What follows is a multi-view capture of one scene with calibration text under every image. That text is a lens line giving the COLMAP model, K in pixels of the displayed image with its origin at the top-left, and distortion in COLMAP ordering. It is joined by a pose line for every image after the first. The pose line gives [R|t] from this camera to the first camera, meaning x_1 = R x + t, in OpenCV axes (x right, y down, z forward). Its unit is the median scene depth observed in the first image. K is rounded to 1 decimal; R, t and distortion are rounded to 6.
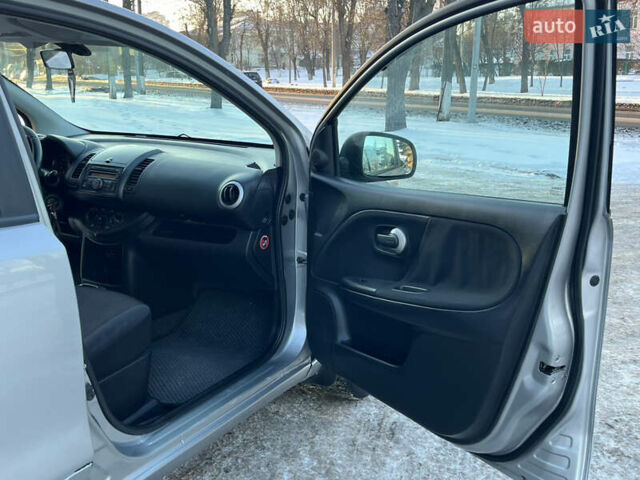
lens RADIAL K [[679.0, 0, 319.9], [0, 679.0, 226.0], [0, 0, 1]] dist [0.024764, 0.005327]
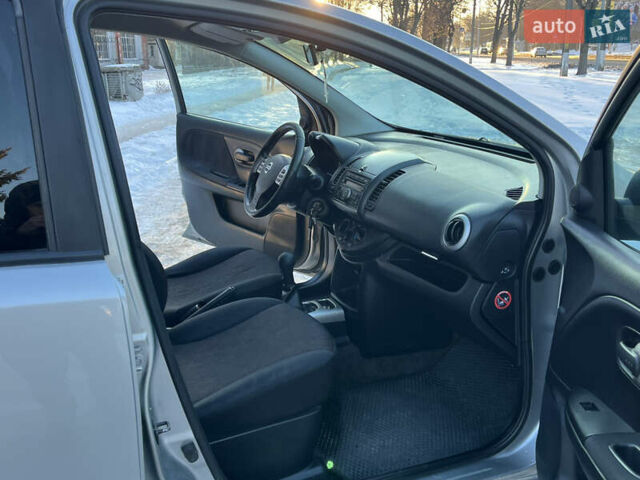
lens RADIAL K [[679.0, 0, 319.9], [0, 679.0, 226.0], [0, 0, 1]] dist [0.024764, 0.005327]
pose [[0.784846, 0.131359, -0.605608, 0.187344], [-0.108834, 0.991304, 0.073972, -0.083565], [0.610058, 0.007854, 0.792318, 0.286176]]
